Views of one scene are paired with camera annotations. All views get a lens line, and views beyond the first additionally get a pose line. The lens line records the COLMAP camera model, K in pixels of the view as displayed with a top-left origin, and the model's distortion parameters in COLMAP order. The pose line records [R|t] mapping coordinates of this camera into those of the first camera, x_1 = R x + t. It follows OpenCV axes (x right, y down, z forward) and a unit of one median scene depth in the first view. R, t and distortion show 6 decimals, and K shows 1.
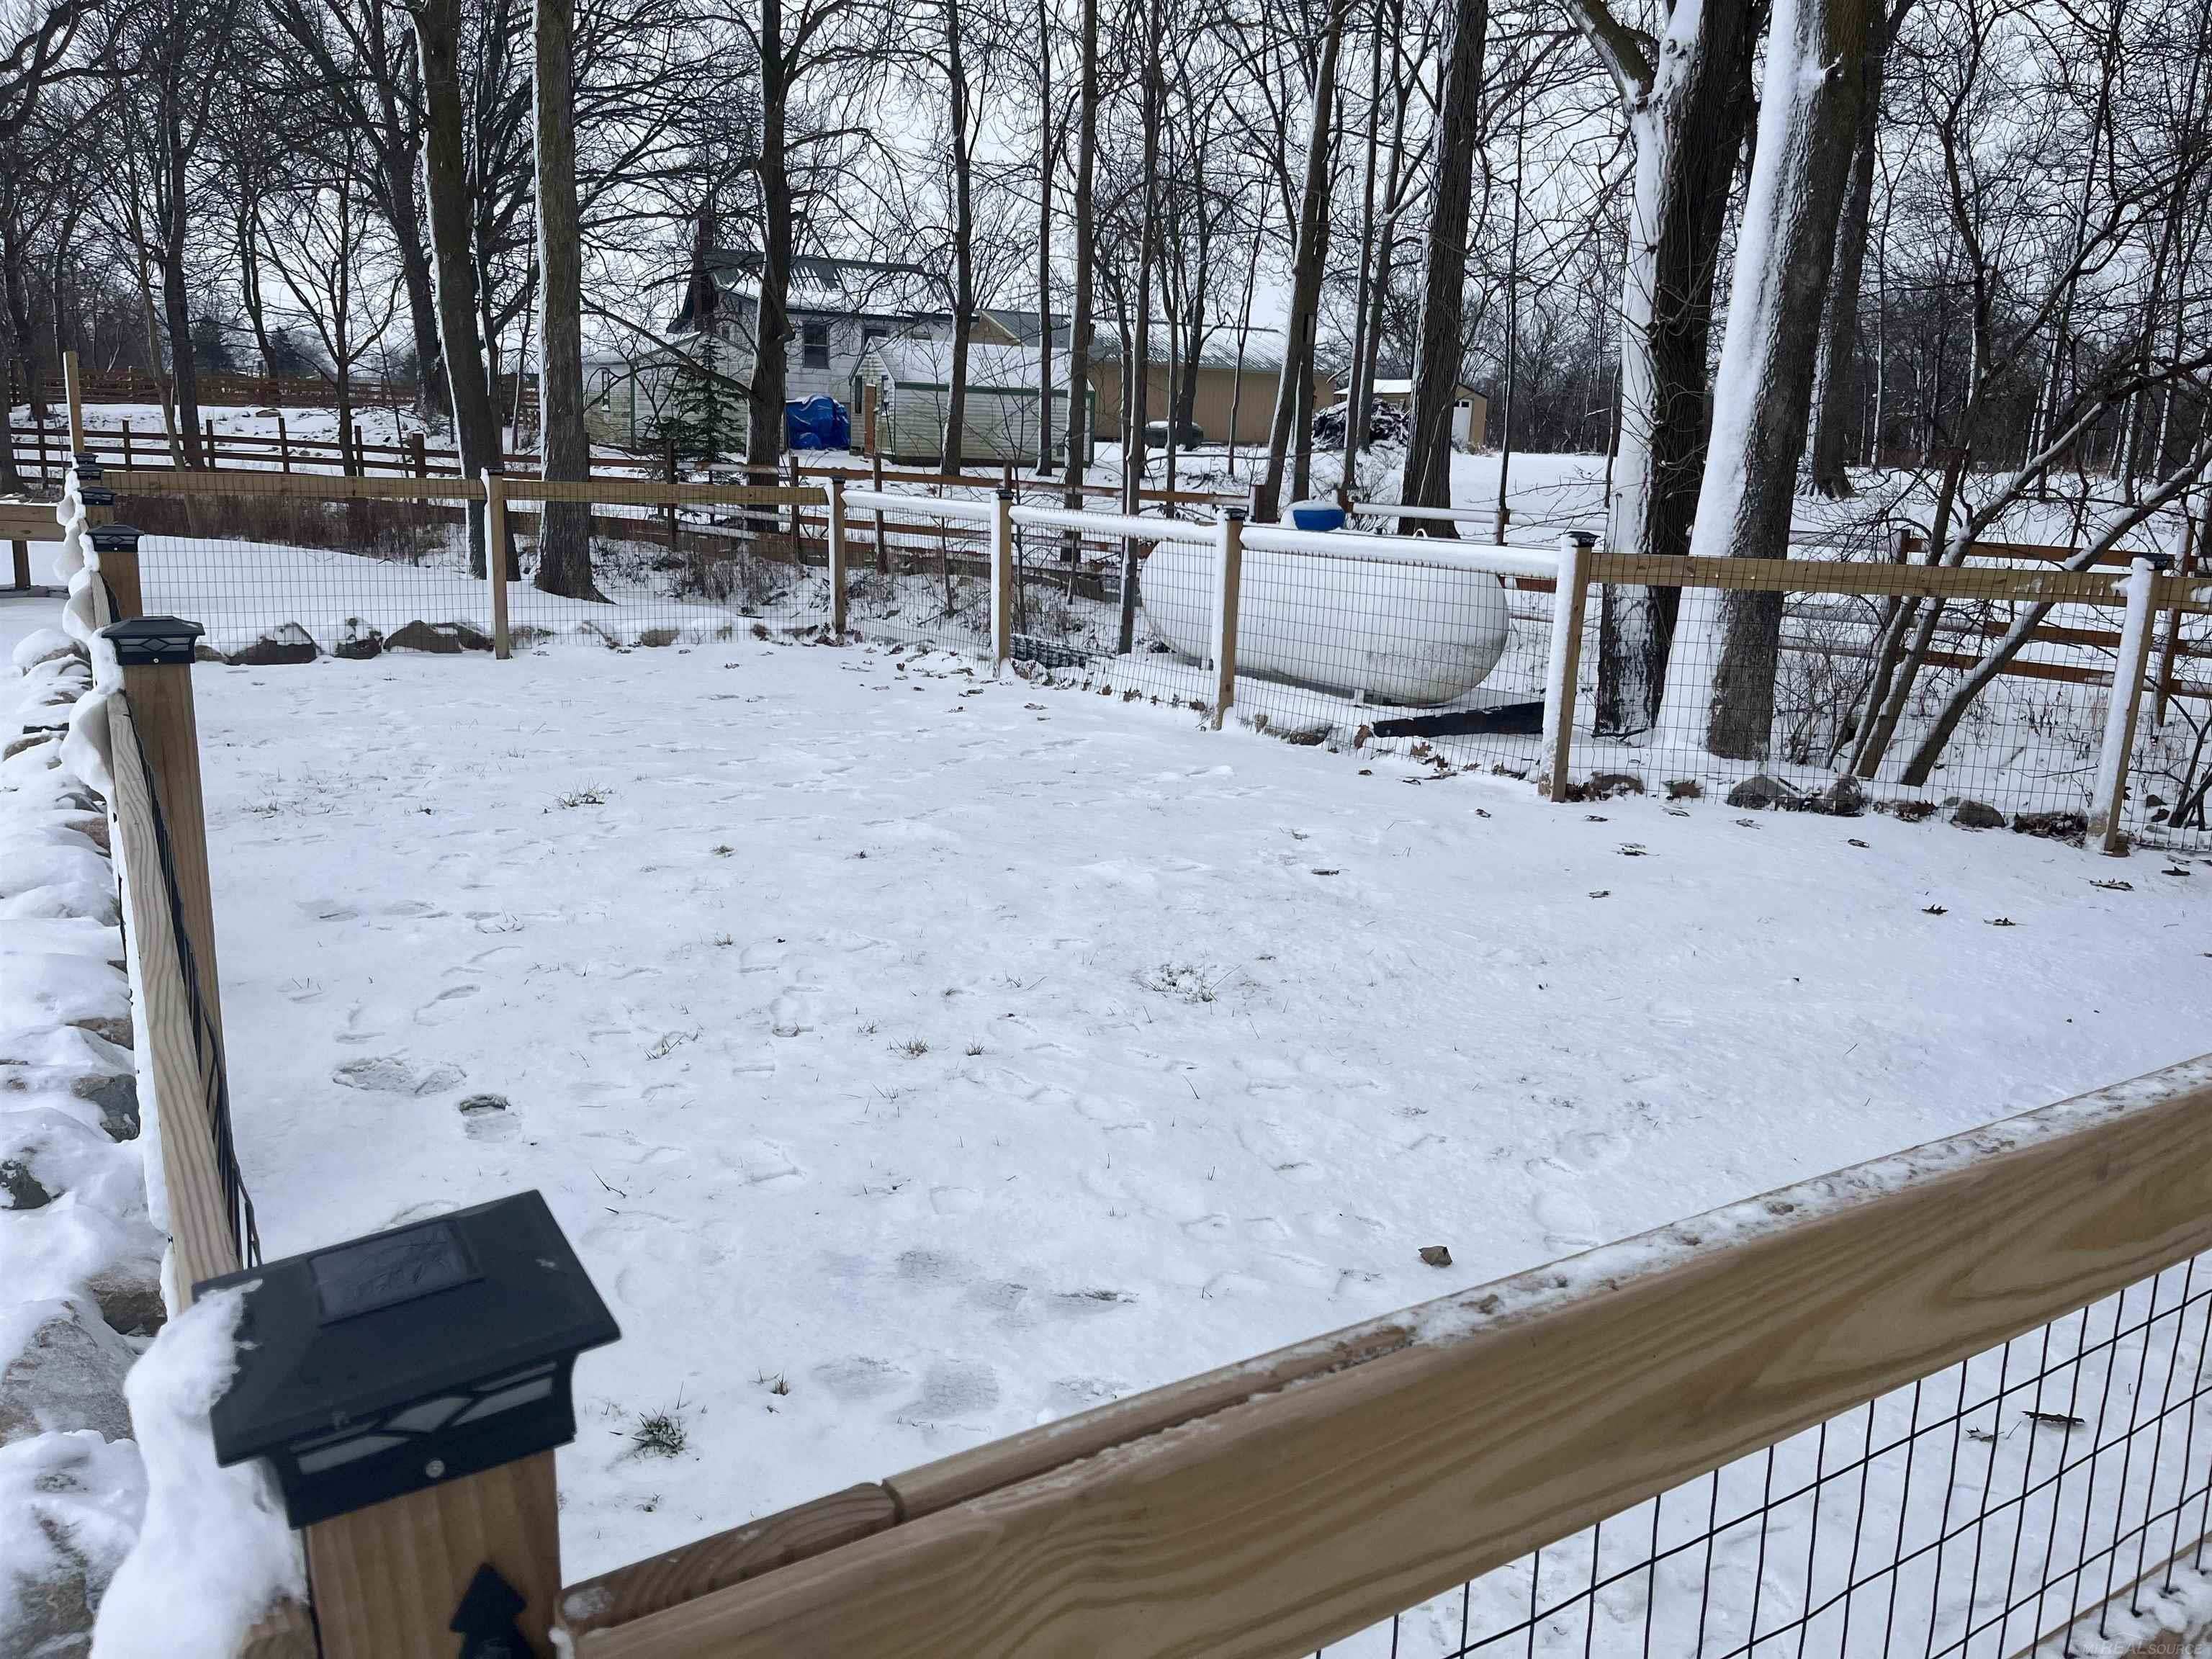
lens RADIAL K [[1686.5, 0, 1110.4], [0, 1686.5, 829.6], [0, 0, 1]] dist [0.016969, 0.004714]
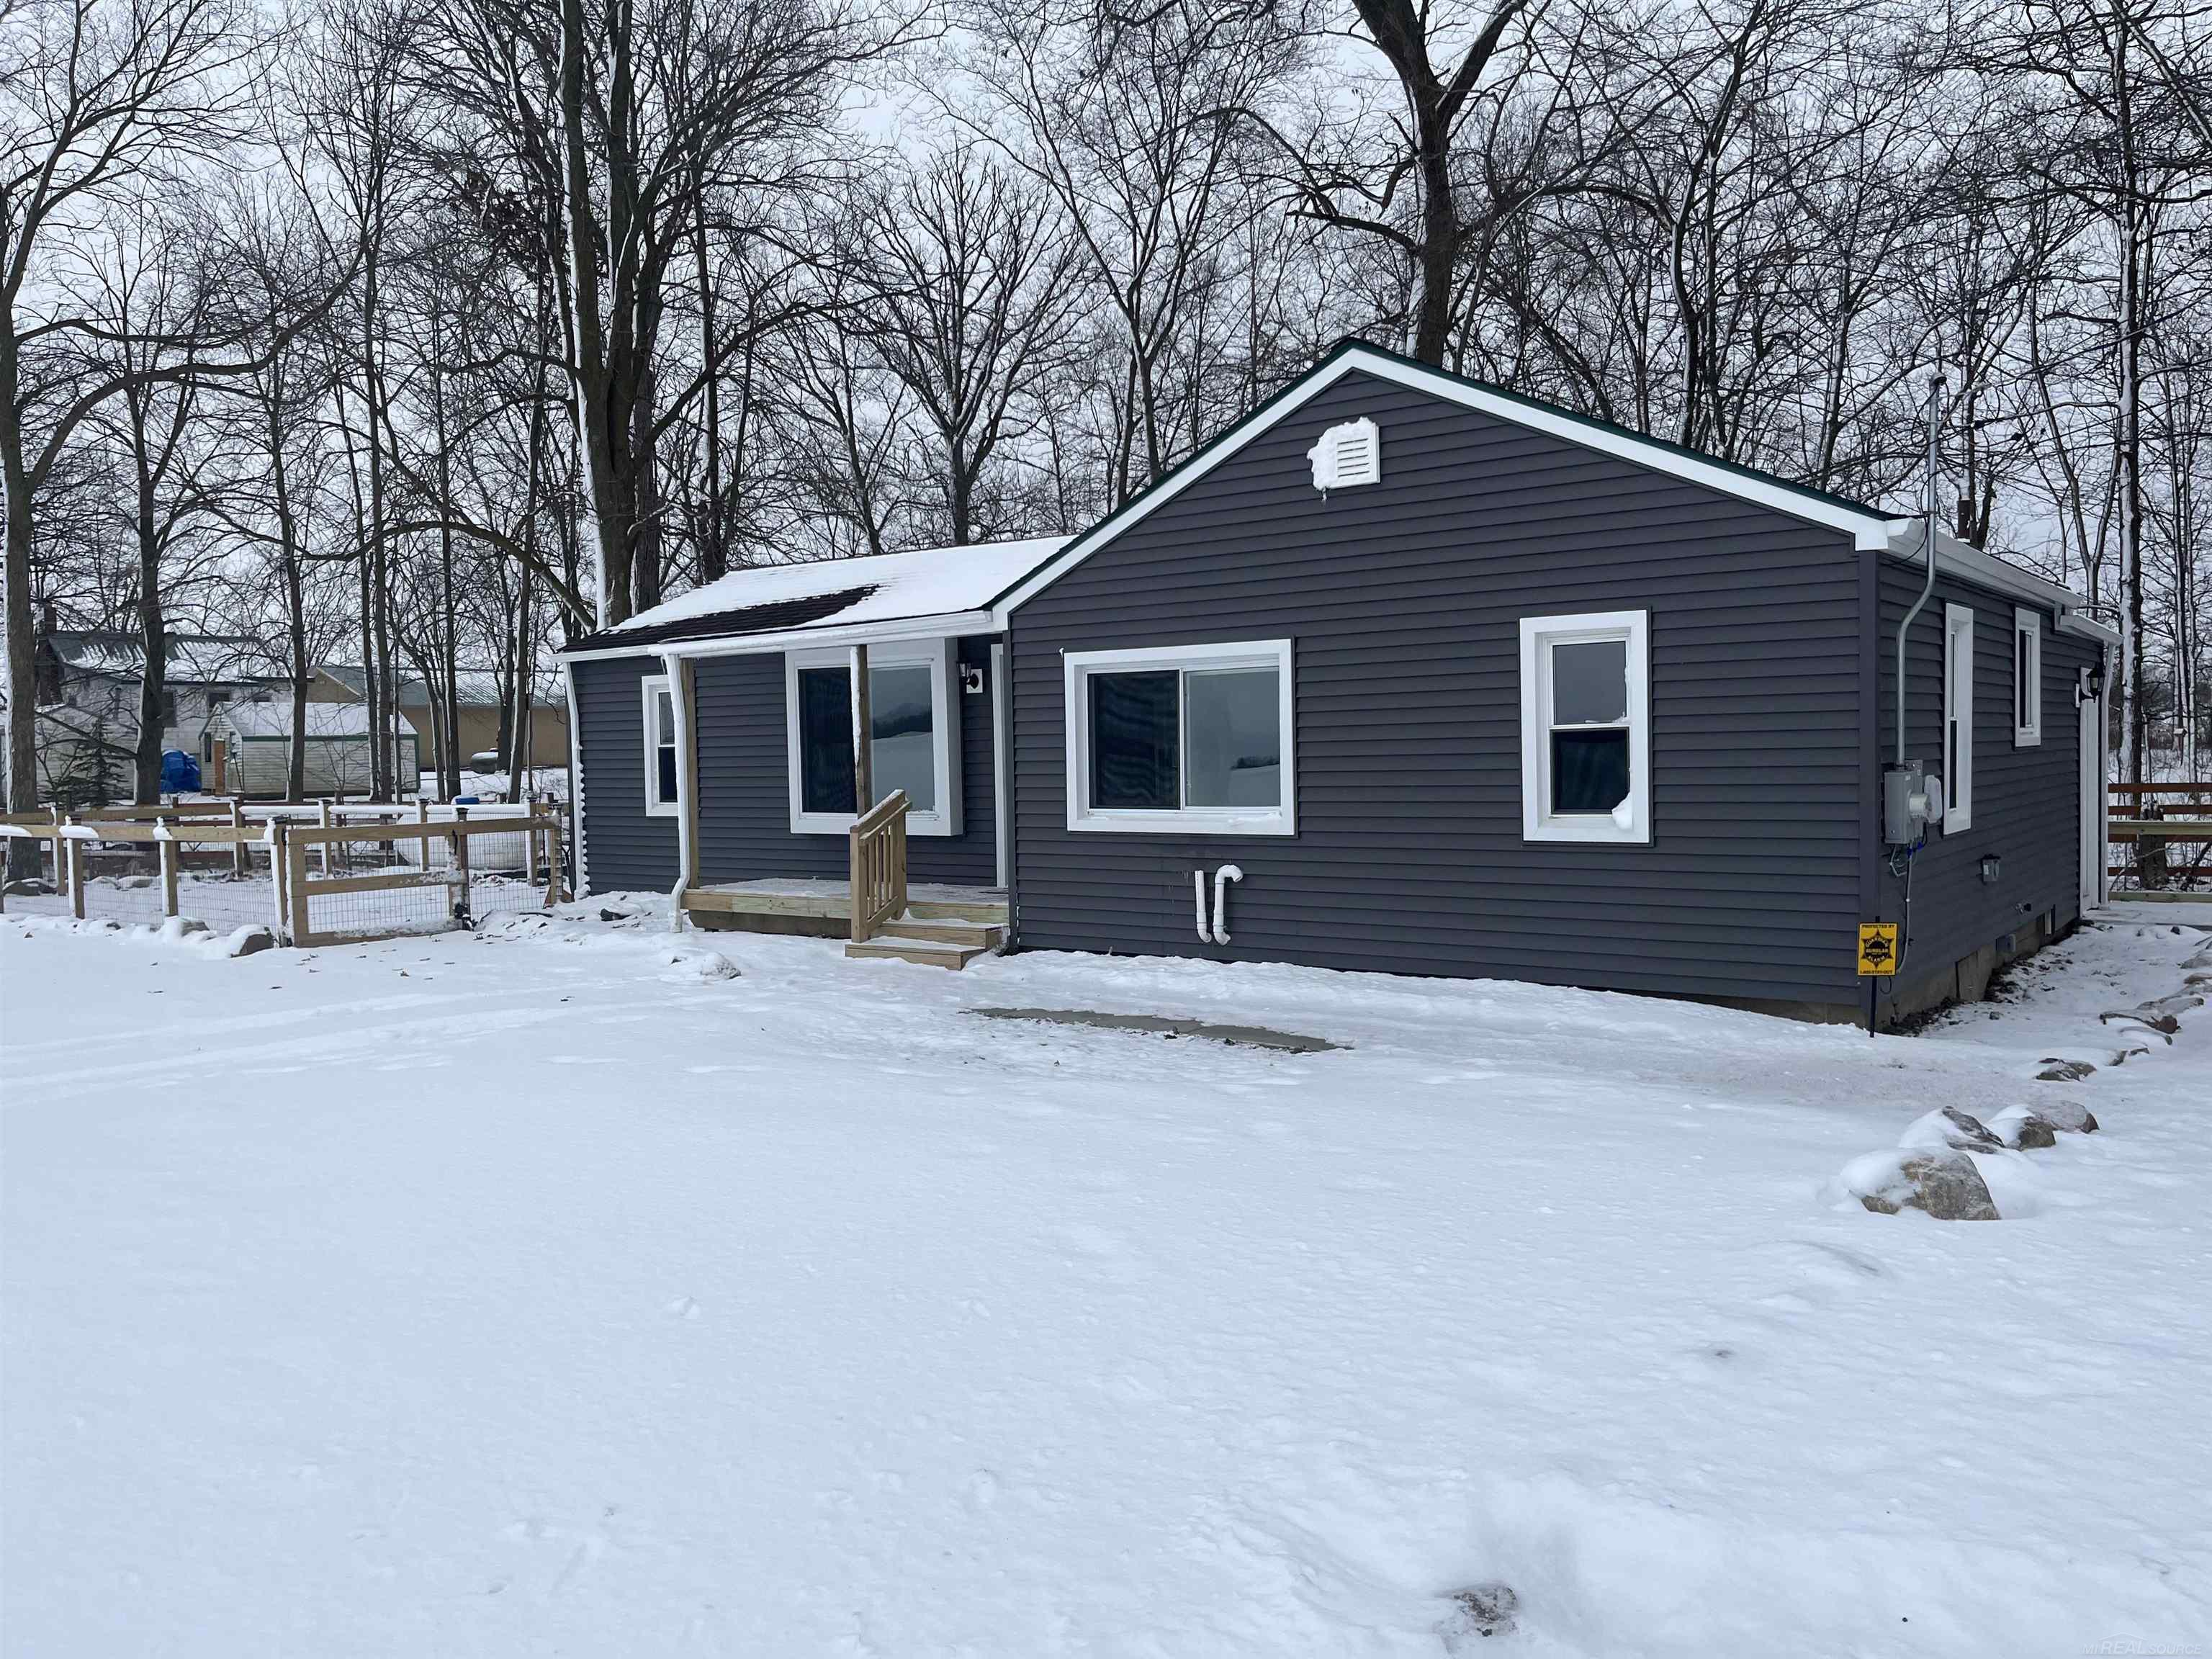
lens RADIAL K [[1686.5, 0, 1128.1], [0, 1686.5, 831.7], [0, 0, 1]] dist [0.016969, 0.004714]
pose [[0.932225, -0.073426, 0.354352, 0.034042], [0.135005, 0.979071, -0.152294, 0.084402], [-0.335753, 0.189812, 0.922627, -0.367666]]
